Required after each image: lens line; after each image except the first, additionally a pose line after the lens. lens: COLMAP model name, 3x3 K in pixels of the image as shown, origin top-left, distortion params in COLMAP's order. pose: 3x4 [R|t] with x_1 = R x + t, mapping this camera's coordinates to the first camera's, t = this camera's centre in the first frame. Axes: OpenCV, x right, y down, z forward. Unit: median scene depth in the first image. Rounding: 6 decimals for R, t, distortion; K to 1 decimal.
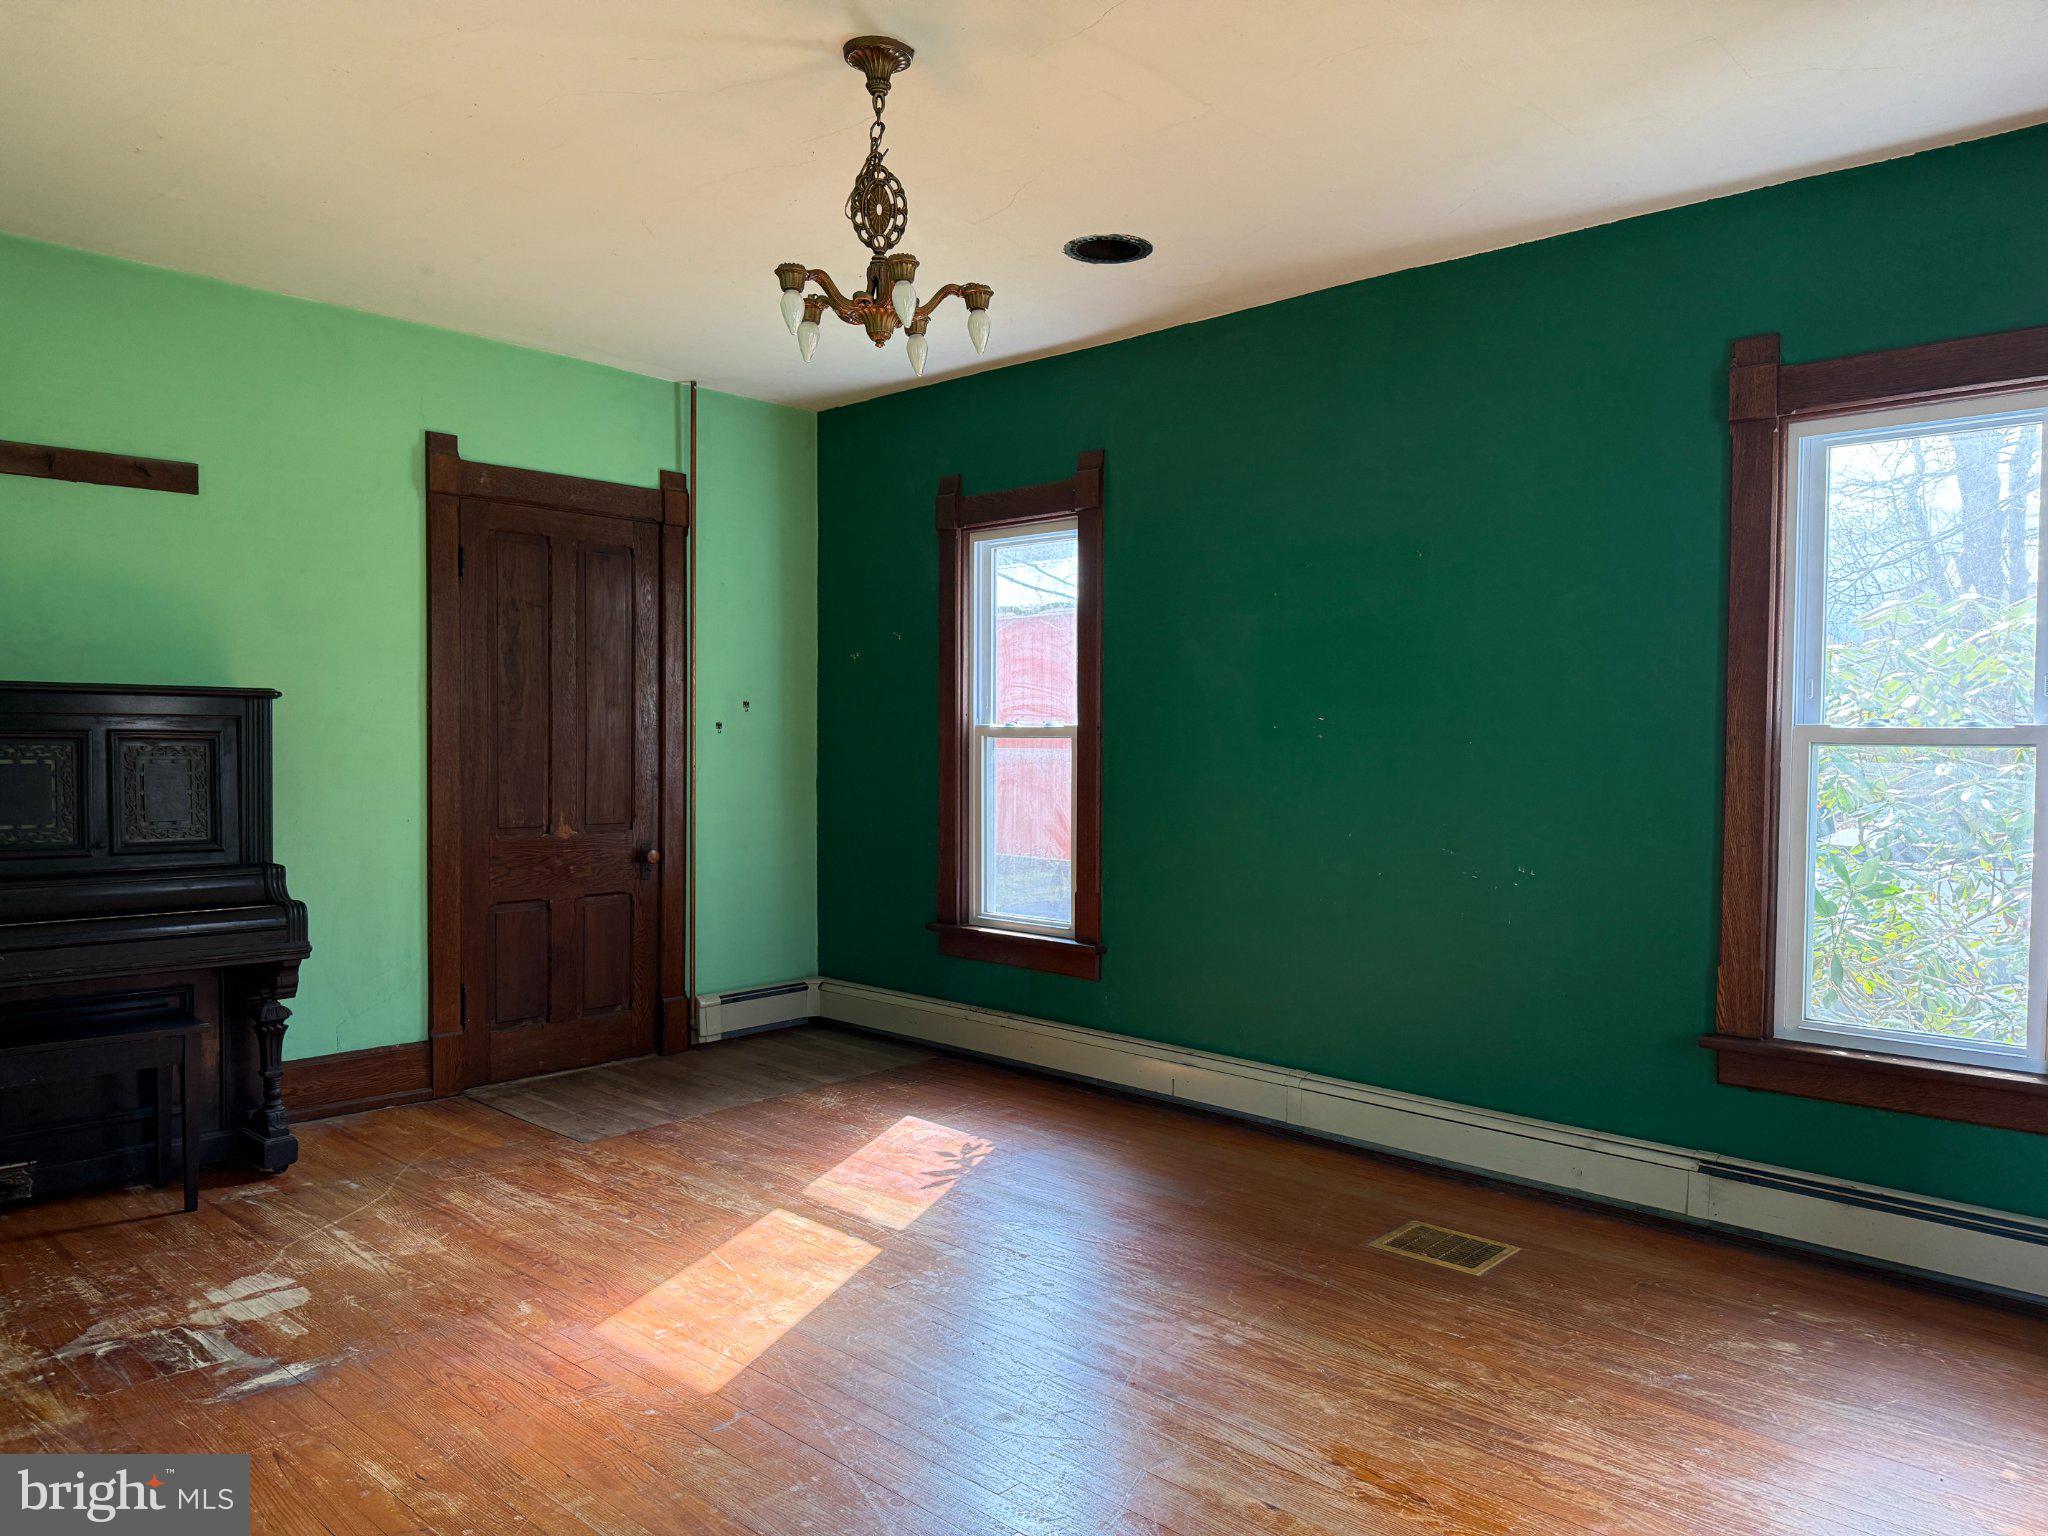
lens RADIAL K [[1426.3, 0, 1024.0], [0, 1426.3, 768.0], [0, 0, 1]] dist [0.037218, -0.041576]
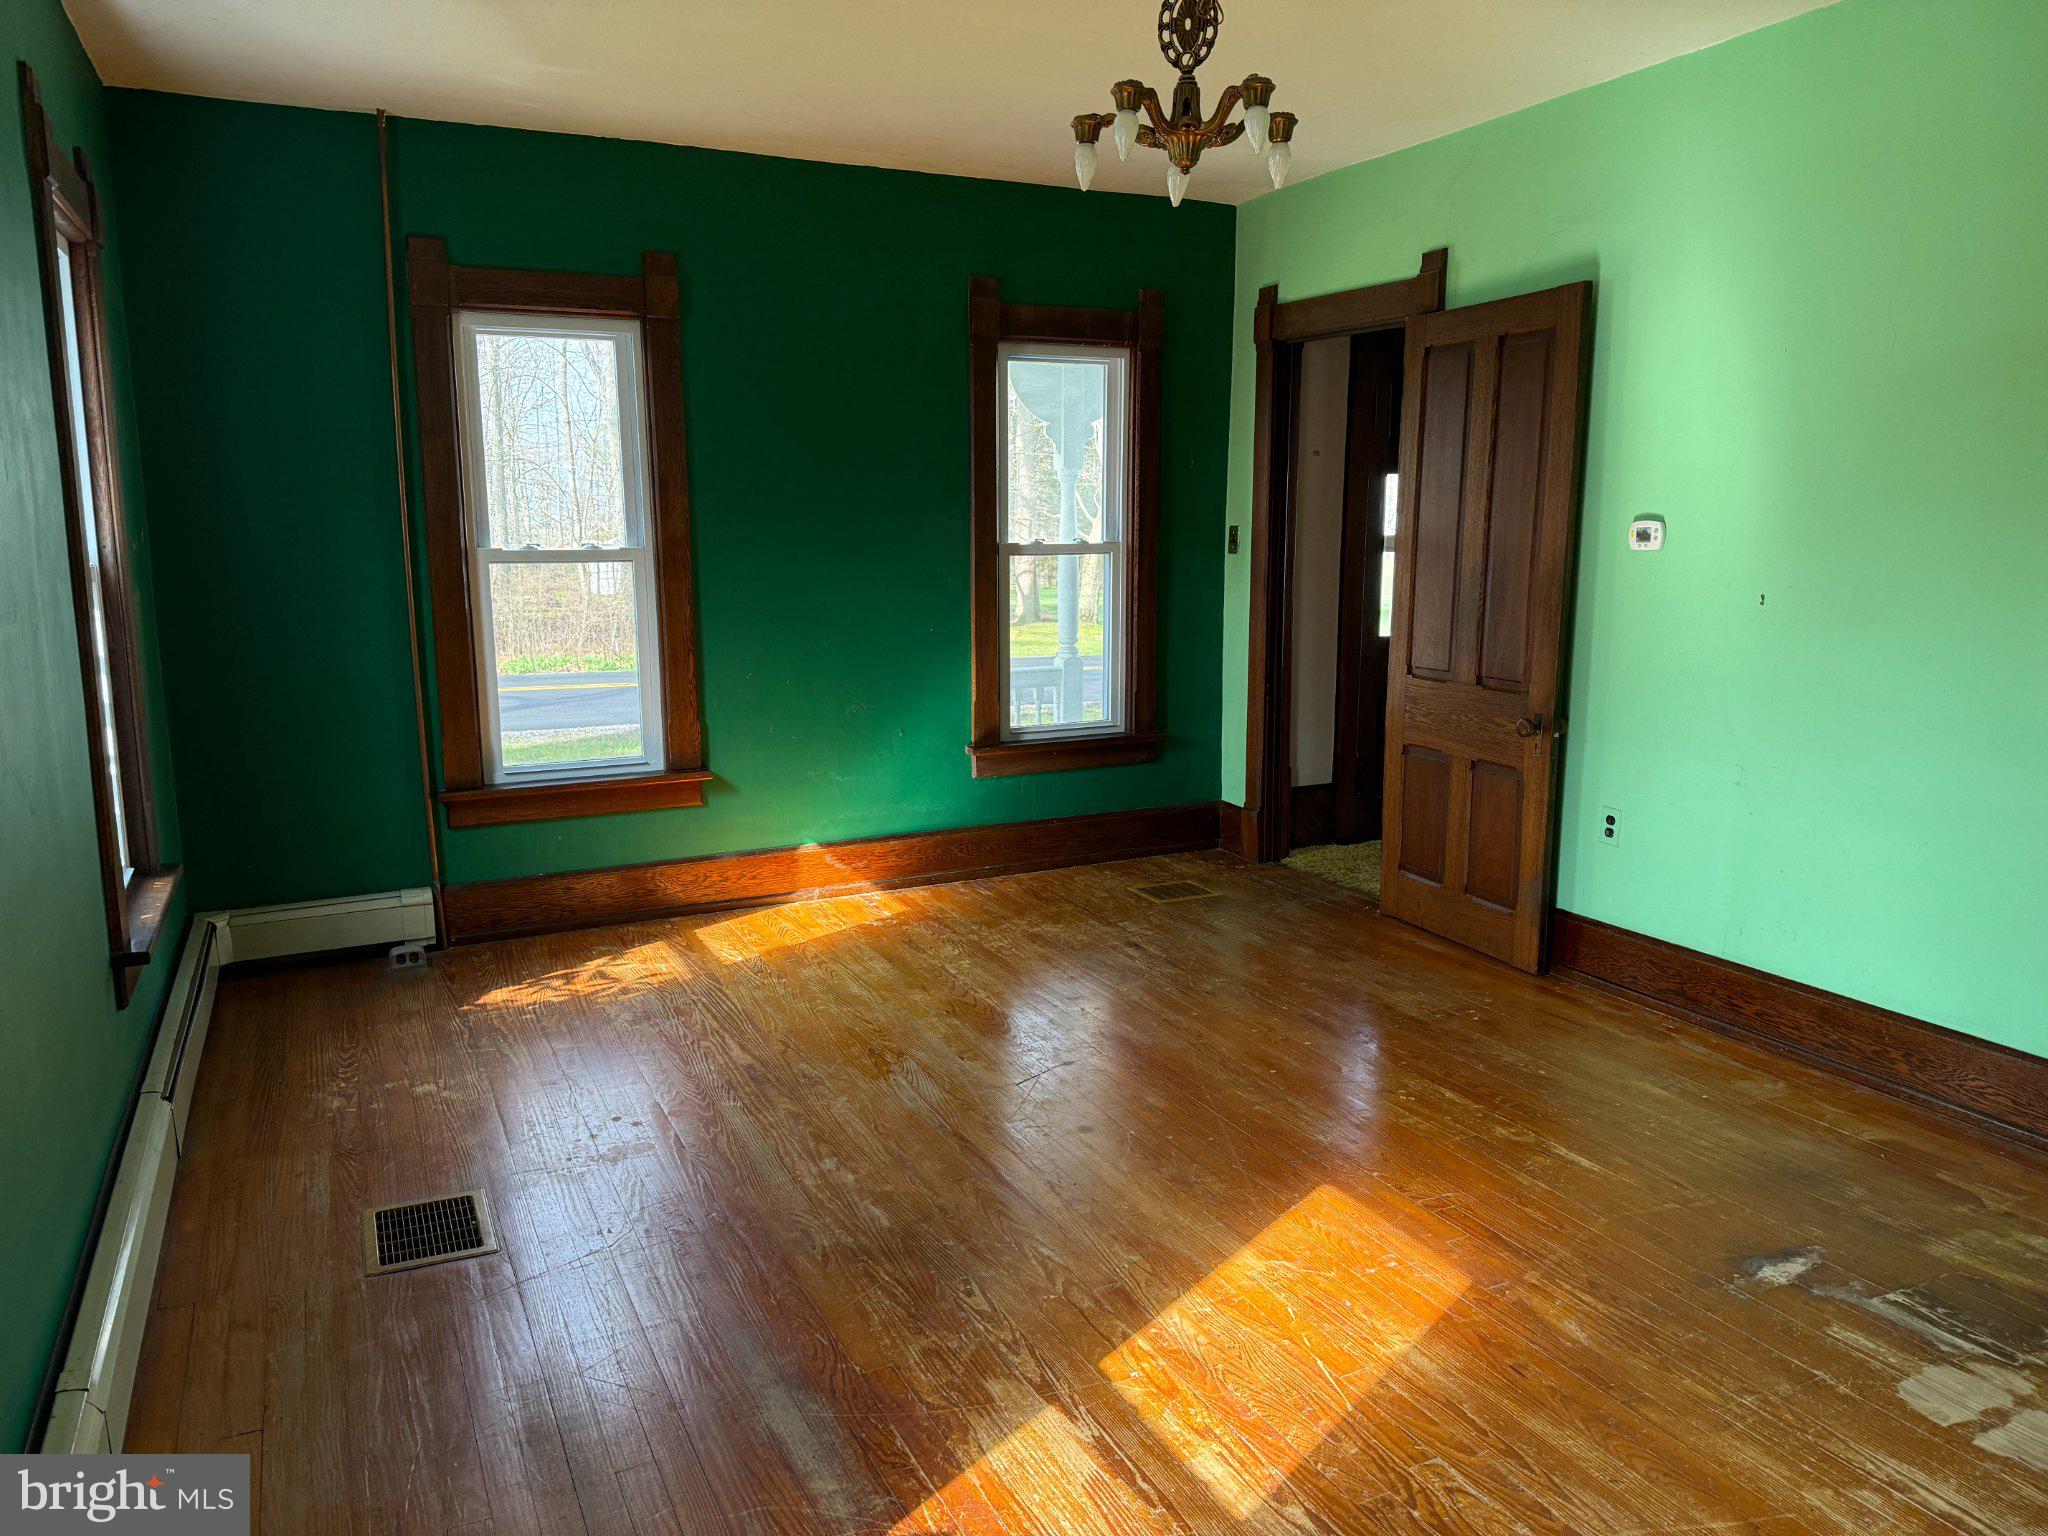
lens RADIAL K [[1445.5, 0, 1084.5], [0, 1445.5, 767.9], [0, 0, 1]] dist [0.036967, -0.034187]
pose [[-0.947400, -0.060702, 0.314244, -0.337153], [0.004282, 0.979357, 0.202090, -0.092053], [-0.320024, 0.192806, -0.927583, 1.835322]]
